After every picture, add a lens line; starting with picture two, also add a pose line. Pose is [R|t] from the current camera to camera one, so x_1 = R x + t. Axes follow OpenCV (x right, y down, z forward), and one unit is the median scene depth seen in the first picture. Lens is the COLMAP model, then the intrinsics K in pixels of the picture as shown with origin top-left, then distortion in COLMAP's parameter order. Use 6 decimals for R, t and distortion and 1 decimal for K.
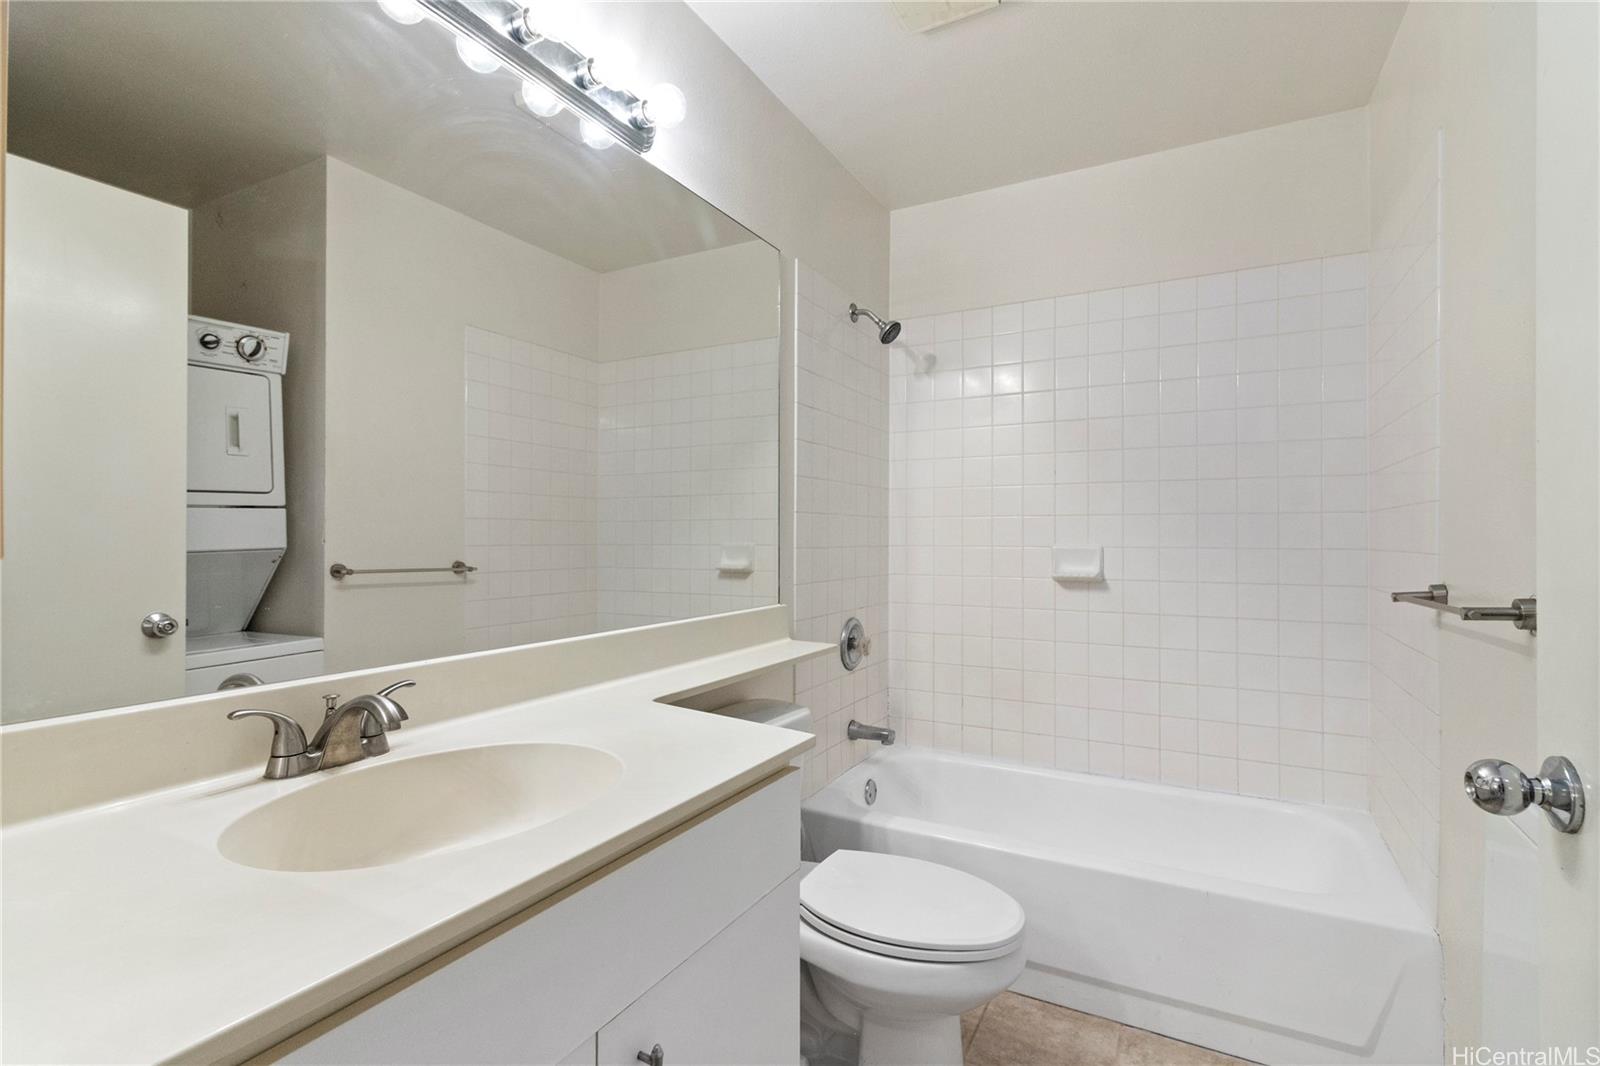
lens RADIAL K [[740.4, 0, 800.1], [0, 740.4, 538.9], [0, 0, 1]] dist [-0.002335, -0.000141]
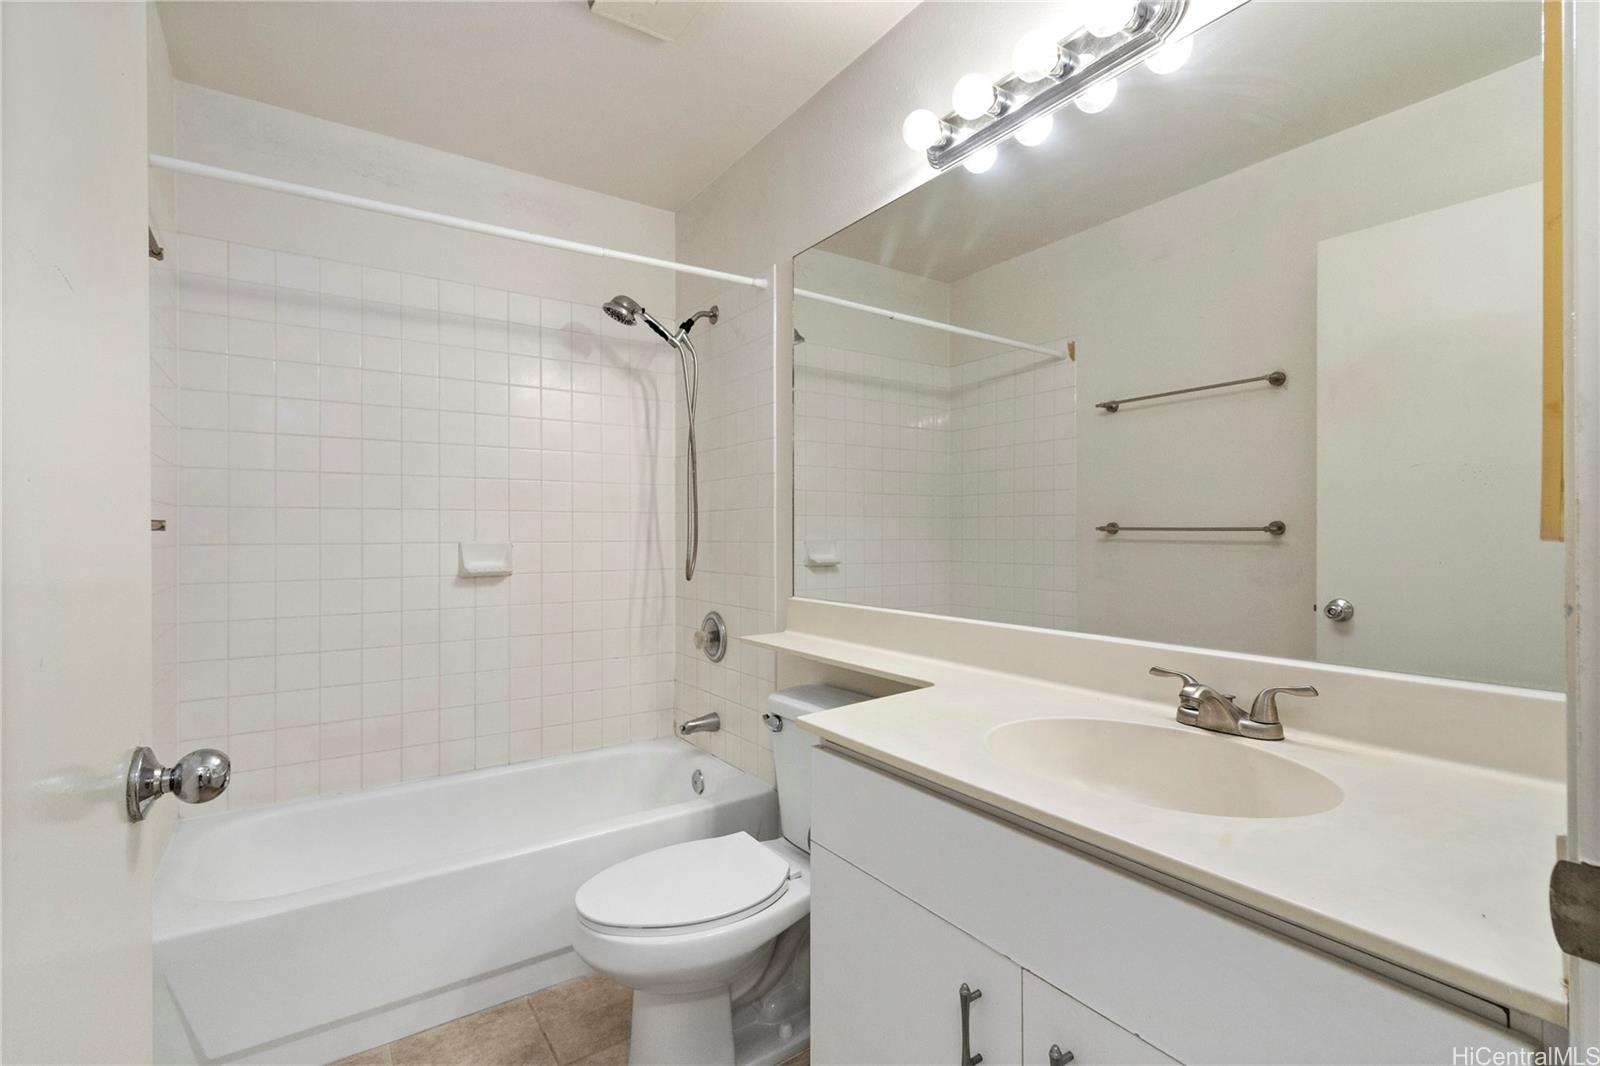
lens RADIAL K [[740.4, 0, 800.5], [0, 740.4, 531.5], [0, 0, 1]] dist [-0.002335, -0.000141]
pose [[0.457712, 0.002384, 0.889097, -0.635258], [-0.000240, 0.999997, -0.002558, -0.000748], [-0.889100, 0.000958, 0.457711, 0.341412]]
